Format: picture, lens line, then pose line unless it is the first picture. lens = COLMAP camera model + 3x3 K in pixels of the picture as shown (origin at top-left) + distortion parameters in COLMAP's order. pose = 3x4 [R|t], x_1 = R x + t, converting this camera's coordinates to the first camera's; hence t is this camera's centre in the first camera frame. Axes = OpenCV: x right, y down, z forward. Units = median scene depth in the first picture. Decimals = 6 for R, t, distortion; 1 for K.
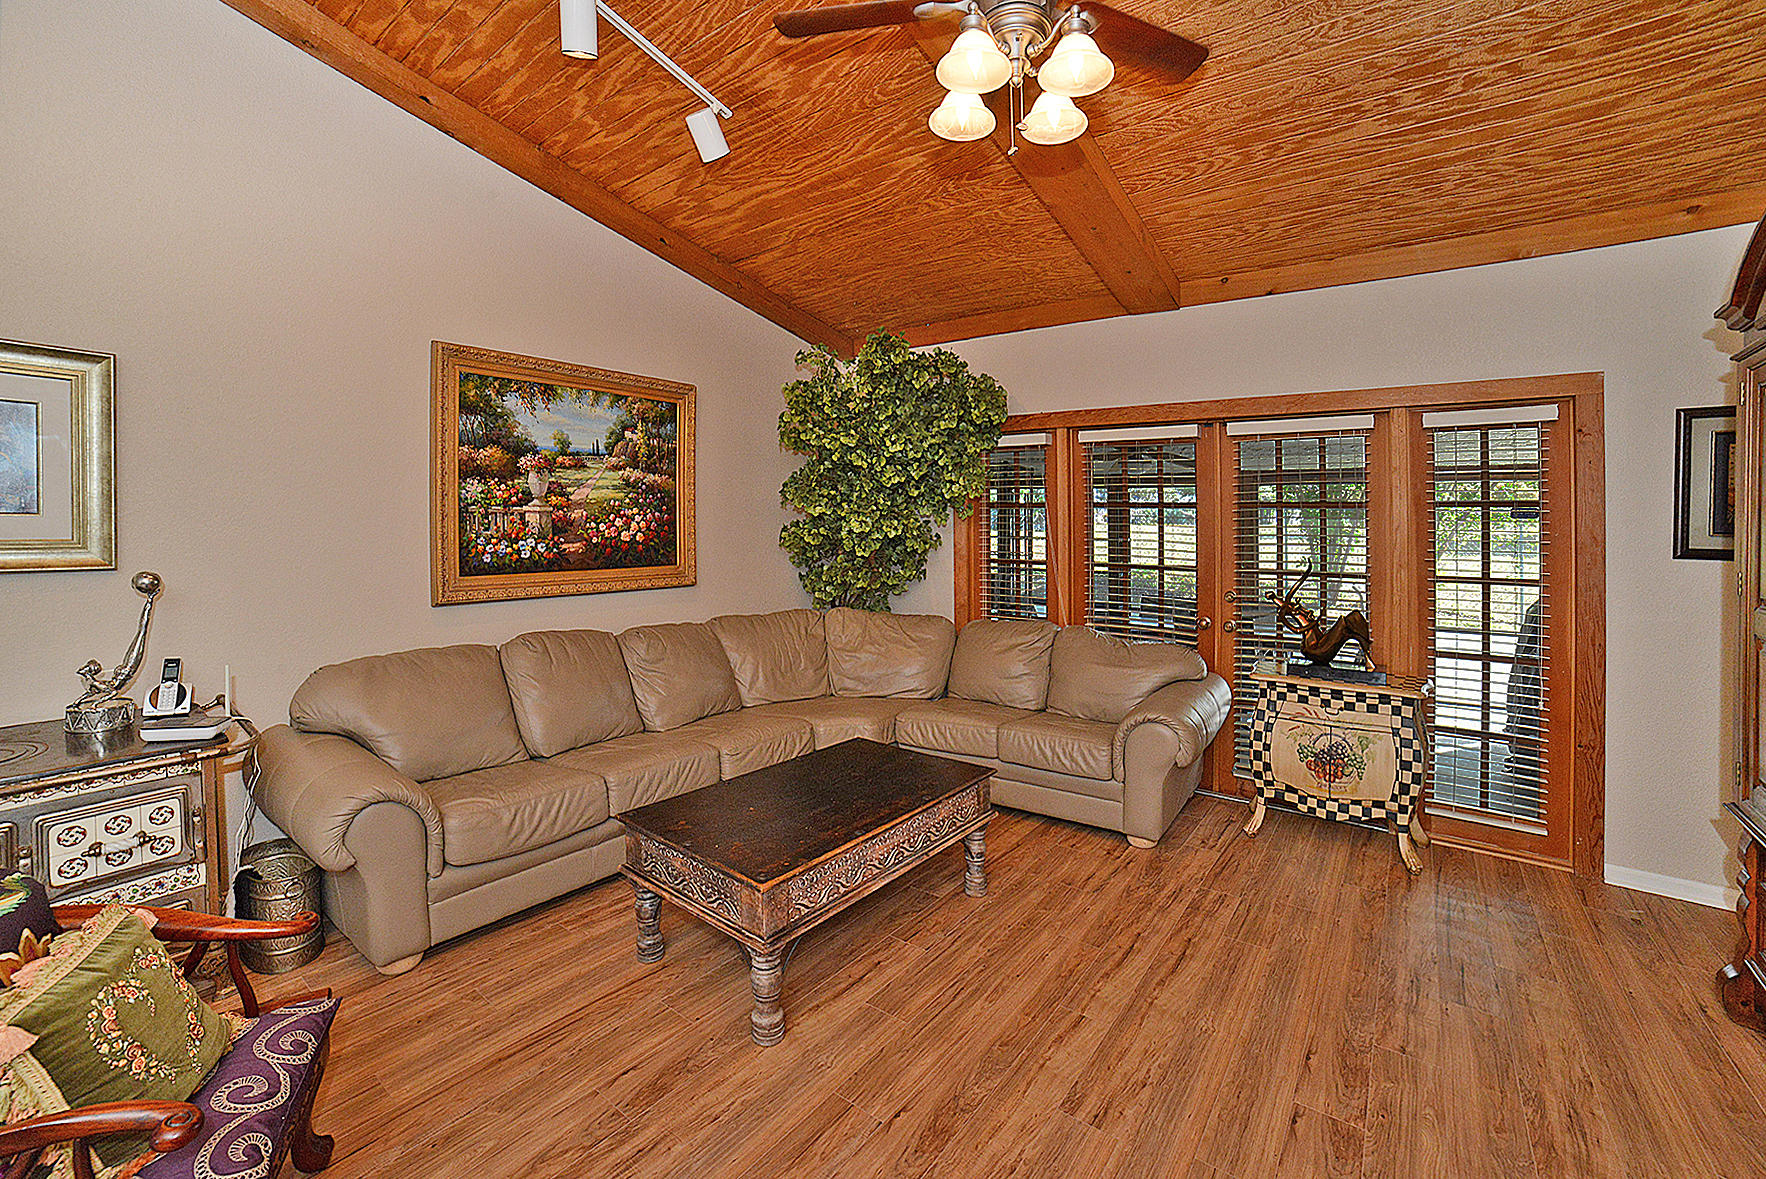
lens RADIAL K [[753.4, 0, 885.9], [0, 753.4, 531.6], [0, 0, 1]] dist [-0.039223, 0.000939]
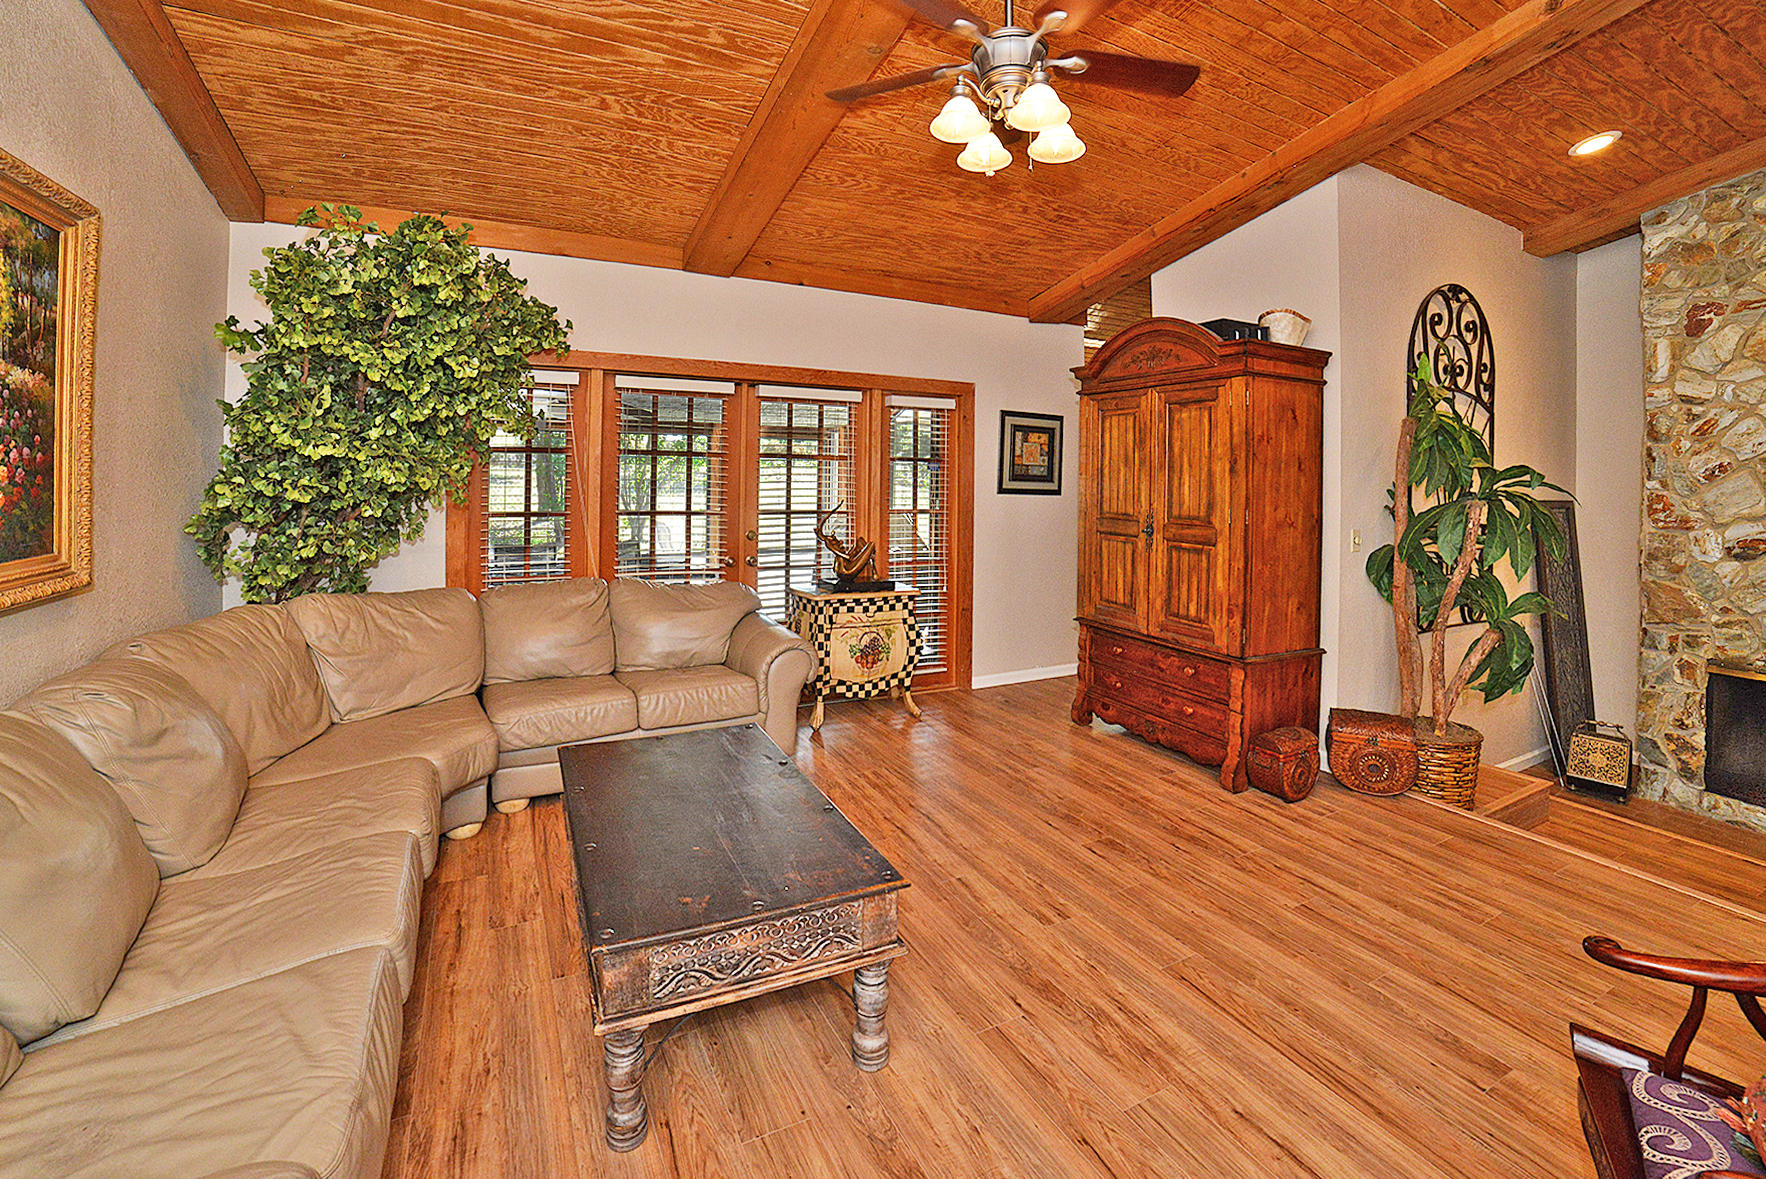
lens RADIAL K [[763.9, 0, 879.4], [0, 763.9, 457.3], [0, 0, 1]] dist [-0.043219, 0.000163]
pose [[0.455047, 0.019579, 0.890252, -0.605880], [-0.002084, 0.999779, -0.020923, -0.011211], [-0.890465, 0.007666, 0.454987, 0.355594]]
